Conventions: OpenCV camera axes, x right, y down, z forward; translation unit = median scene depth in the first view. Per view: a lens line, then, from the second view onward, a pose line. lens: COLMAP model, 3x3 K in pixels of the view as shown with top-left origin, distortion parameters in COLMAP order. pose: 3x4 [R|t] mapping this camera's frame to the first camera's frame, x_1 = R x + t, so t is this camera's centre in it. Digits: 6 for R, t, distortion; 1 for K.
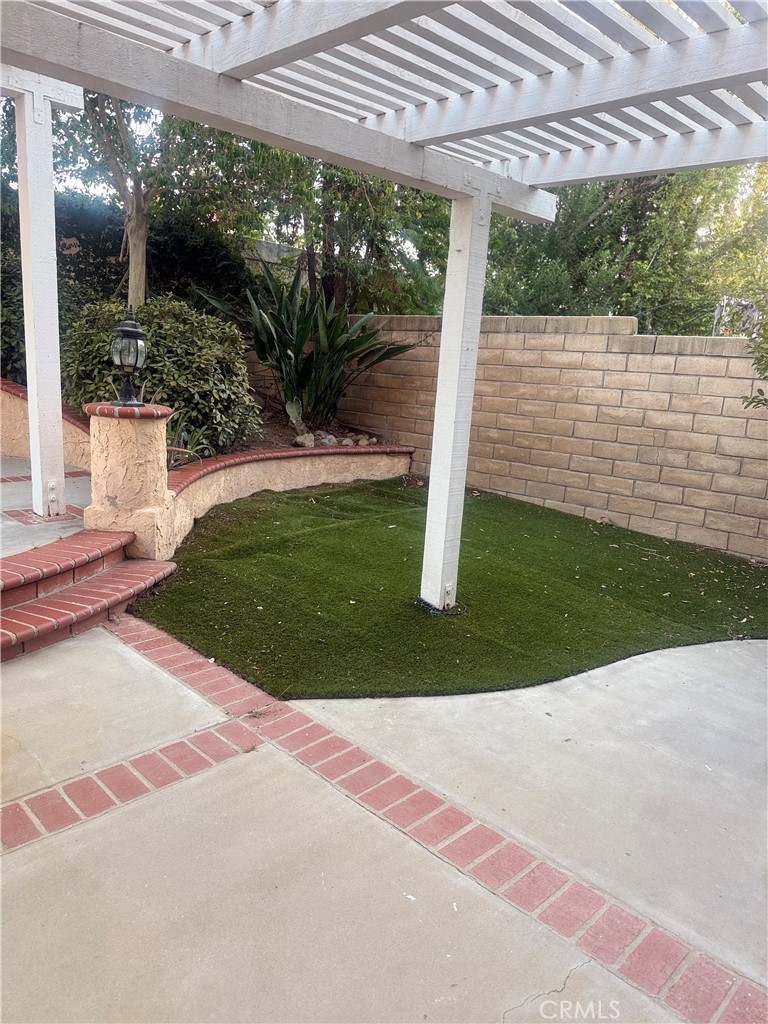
lens RADIAL K [[730.7, 0, 385.1], [0, 730.7, 511.3], [0, 0, 1]] dist [0.040211, 0.001936]
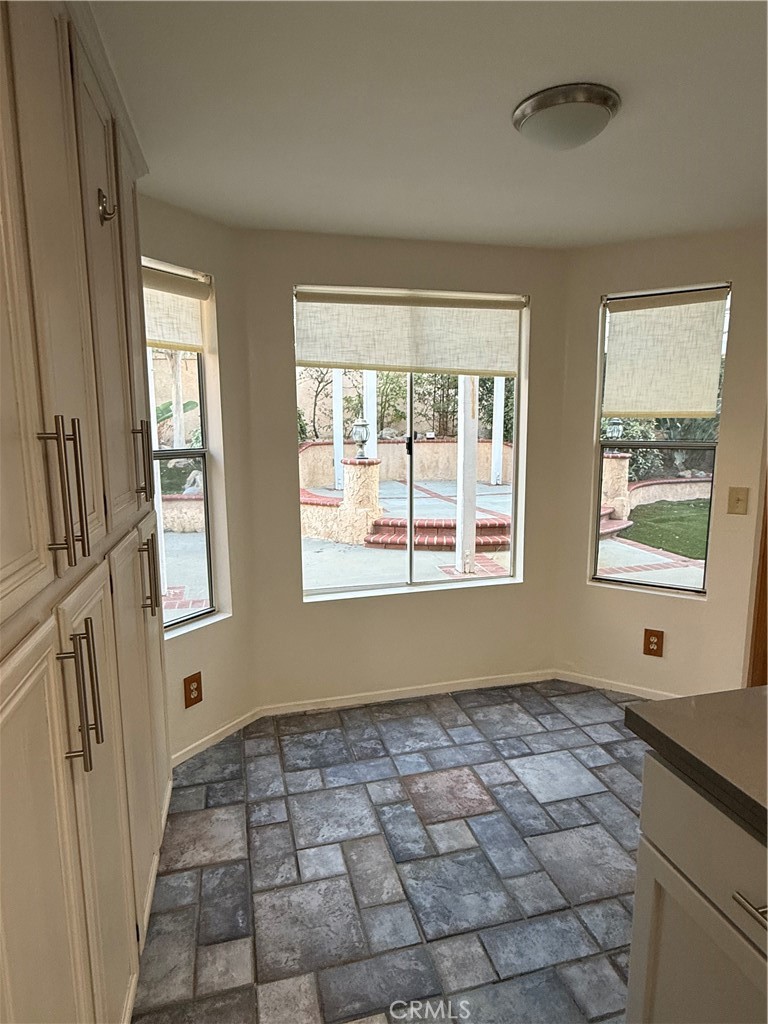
lens RADIAL K [[585.3, 0, 385.8], [0, 585.3, 513.4], [0, 0, 1]] dist [-0.000500, -0.000432]
pose [[0.858259, 0.009114, -0.513135, -0.008231], [-0.042538, 0.997665, -0.053428, 0.128048], [0.511450, 0.067683, 0.856643, -0.693995]]
